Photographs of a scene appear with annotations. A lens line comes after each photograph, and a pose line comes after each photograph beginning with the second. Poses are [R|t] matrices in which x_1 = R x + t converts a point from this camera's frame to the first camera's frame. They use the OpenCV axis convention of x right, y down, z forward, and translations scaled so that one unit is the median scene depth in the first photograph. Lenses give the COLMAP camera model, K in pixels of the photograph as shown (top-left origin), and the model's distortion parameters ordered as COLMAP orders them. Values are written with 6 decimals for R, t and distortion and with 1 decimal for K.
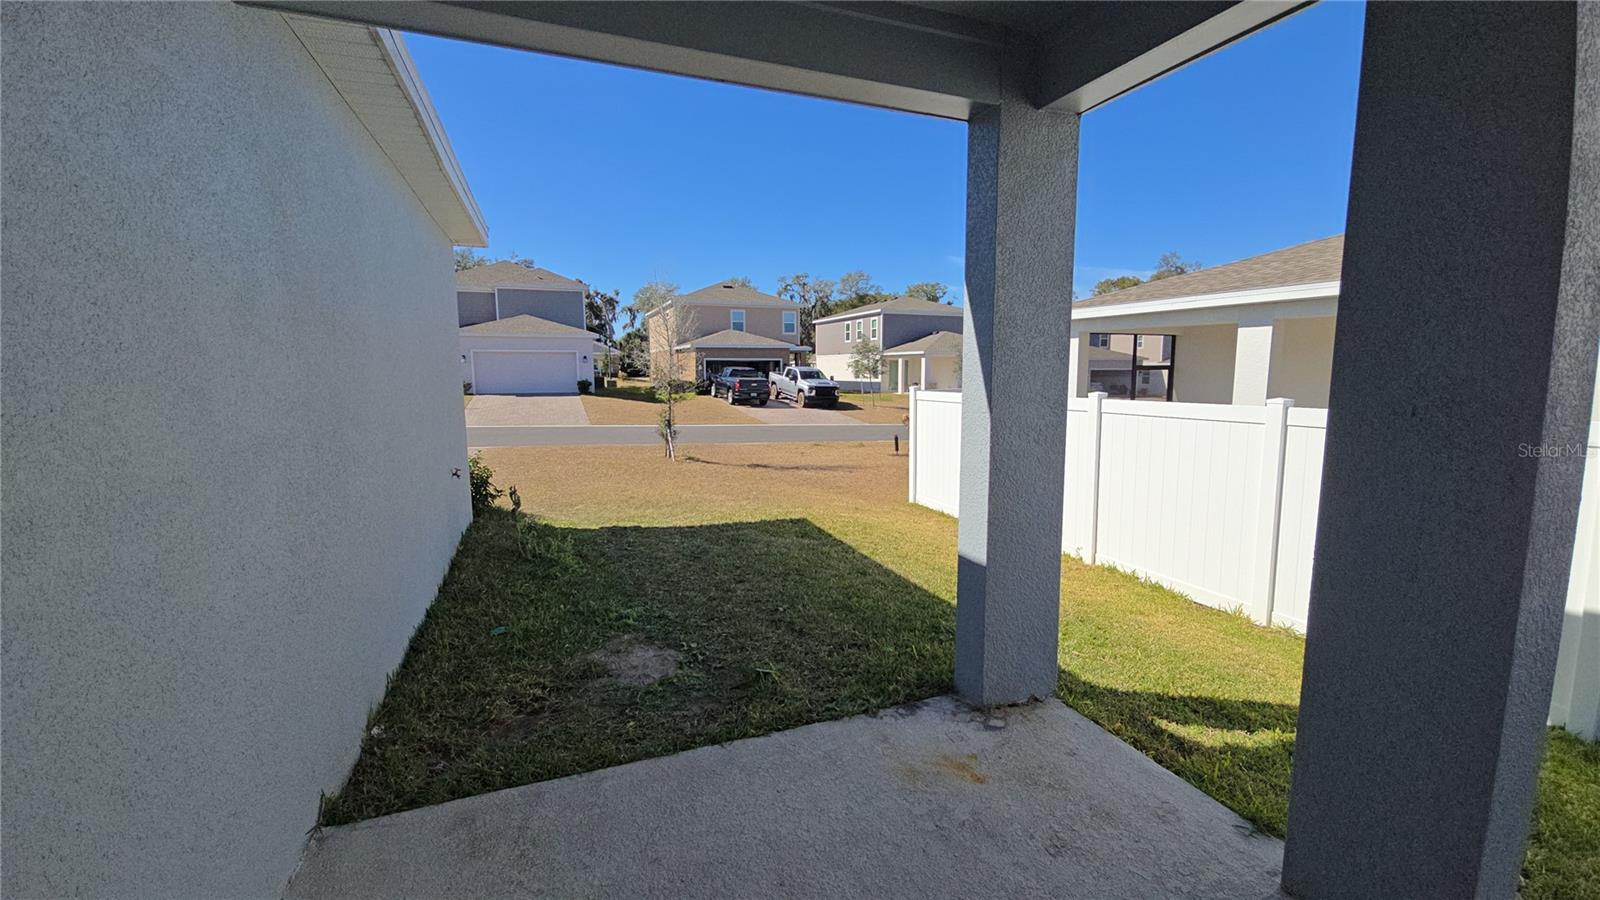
lens RADIAL K [[643.9, 0, 807.3], [0, 643.9, 444.6], [0, 0, 1]] dist [0.002502, -0.004207]
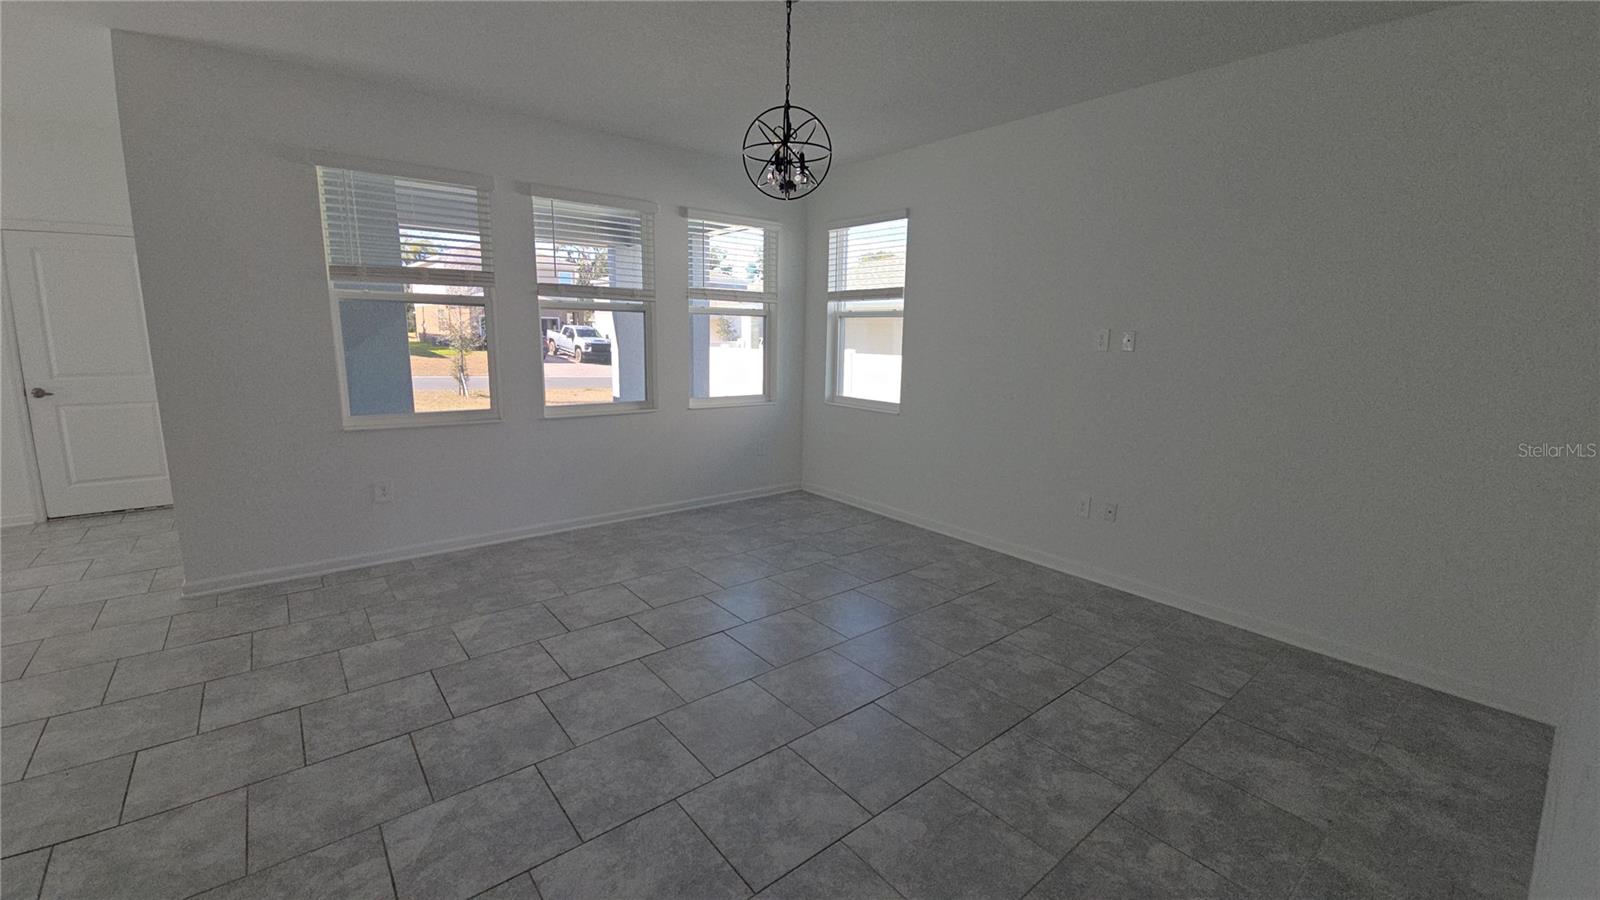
lens RADIAL K [[643.9, 0, 807.3], [0, 643.9, 444.6], [0, 0, 1]] dist [0.002502, -0.004207]
pose [[0.949687, -0.032373, 0.311524, 0.013691], [0.013710, 0.997987, 0.061915, 0.019692], [-0.312901, -0.054529, 0.948219, -0.179508]]
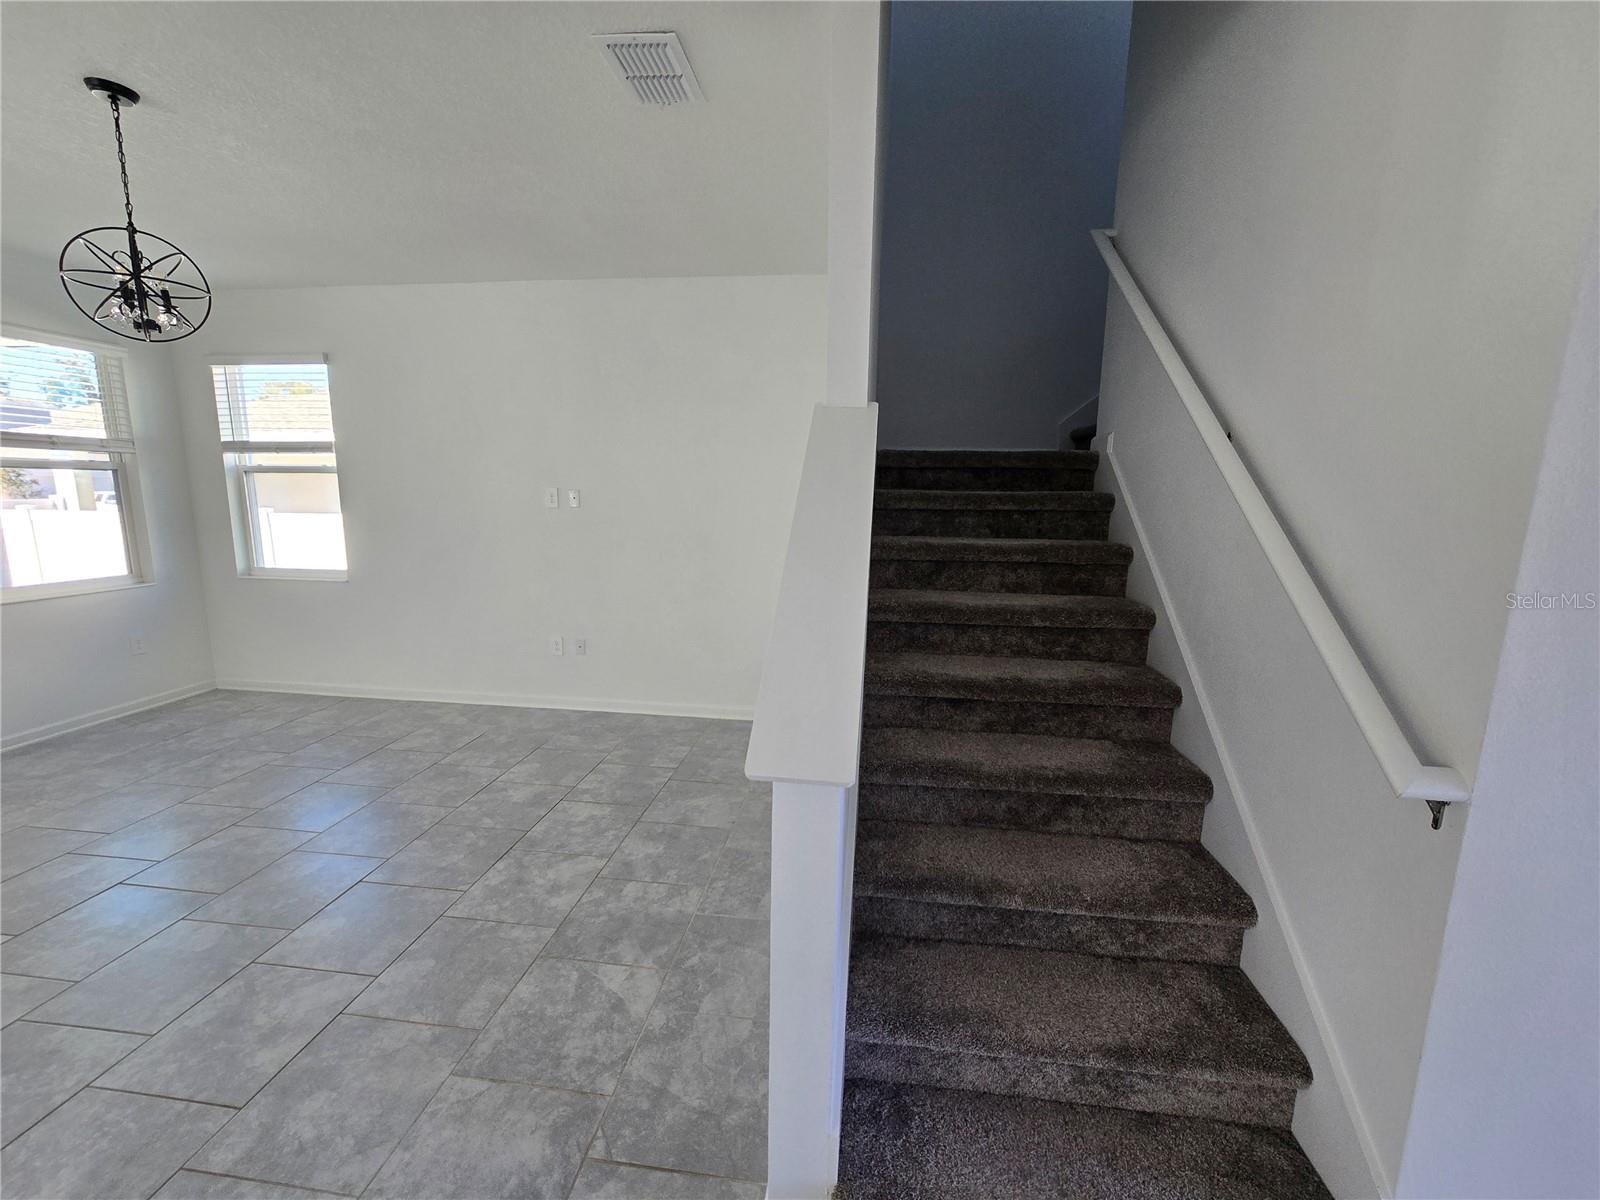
lens RADIAL K [[648.4, 0, 798.4], [0, 648.4, 594.4], [0, 0, 1]] dist [-0.002622, -0.000070]
pose [[0.478909, -0.130979, 0.868039, 0.009032], [0.086973, 0.991021, 0.101552, 0.019348], [-0.873546, 0.026862, 0.486000, -0.189466]]
